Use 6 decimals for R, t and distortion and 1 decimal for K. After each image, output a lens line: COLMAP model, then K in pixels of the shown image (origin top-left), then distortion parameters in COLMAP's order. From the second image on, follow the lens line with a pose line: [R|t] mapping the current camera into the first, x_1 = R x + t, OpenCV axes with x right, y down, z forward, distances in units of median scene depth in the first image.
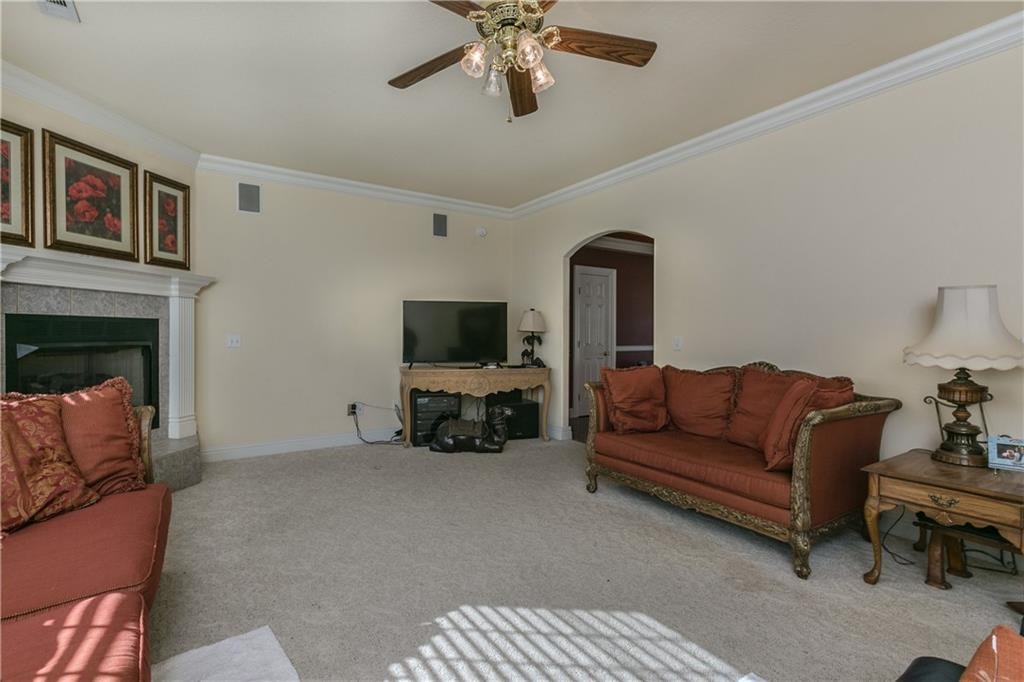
lens RADIAL K [[469.1, 0, 502.3], [0, 469.1, 331.6], [0, 0, 1]] dist [0.013295, -0.000261]
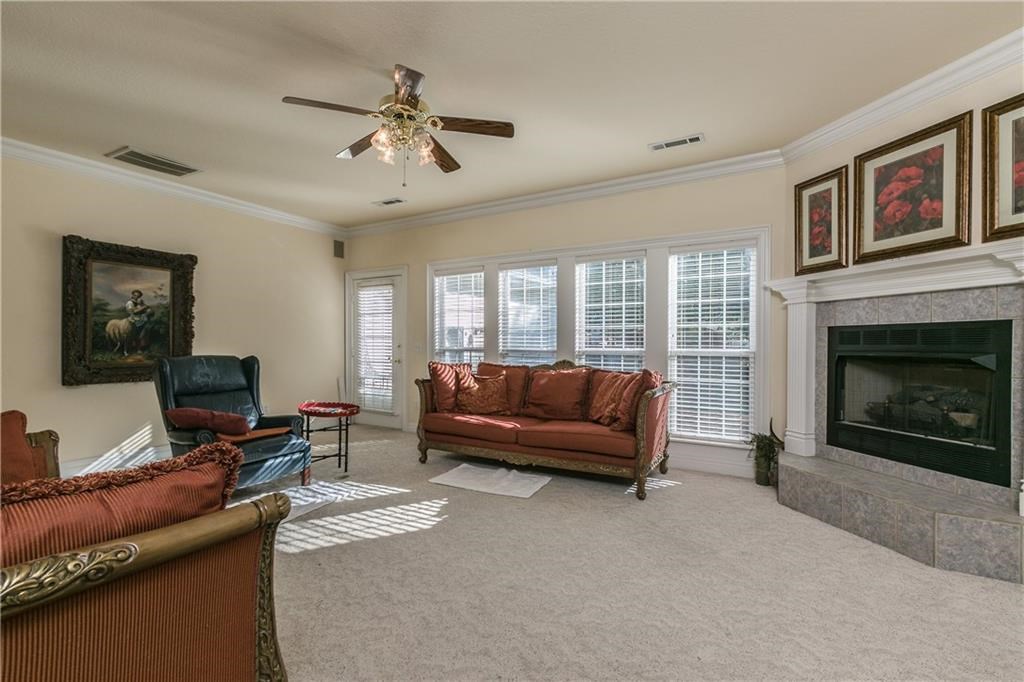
lens RADIAL K [[462.0, 0, 539.2], [0, 462.0, 343.4], [0, 0, 1]] dist [0.001495, -0.000181]
pose [[-0.892300, -0.000795, -0.451441, 0.157362], [0.000968, 0.999993, -0.003675, 0.008607], [0.451441, -0.003716, -0.892293, 1.466685]]
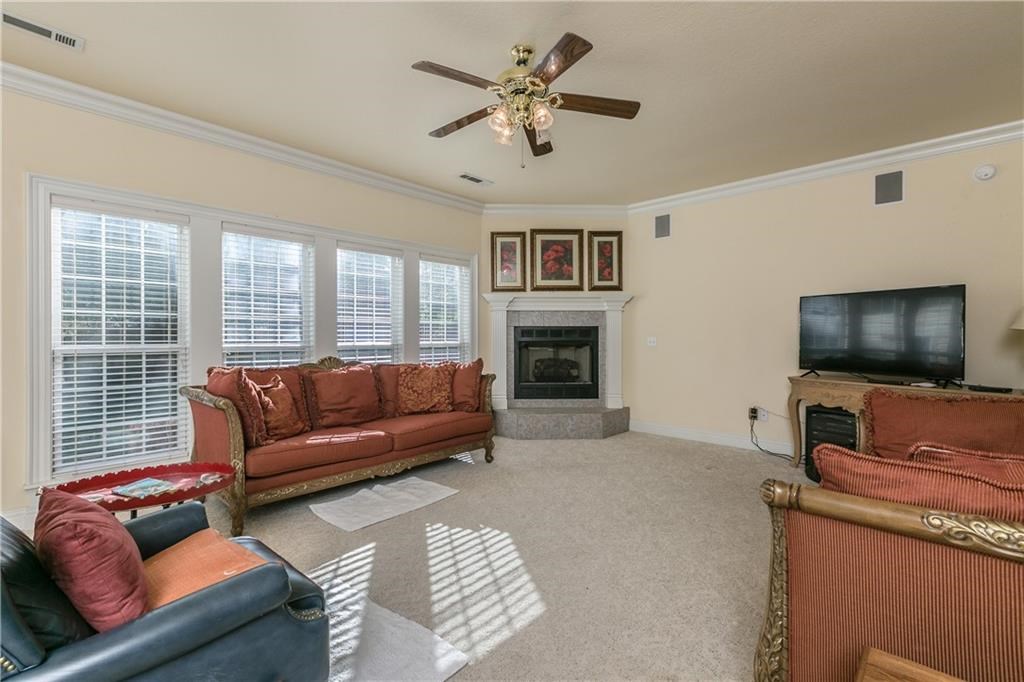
lens RADIAL K [[469.1, 0, 502.3], [0, 469.1, 331.6], [0, 0, 1]] dist [0.013295, -0.000261]
pose [[0.237609, -0.011764, -0.971290, 0.754474], [0.007140, 0.999921, -0.010364, 0.004335], [0.971335, -0.004472, 0.237674, 0.397422]]
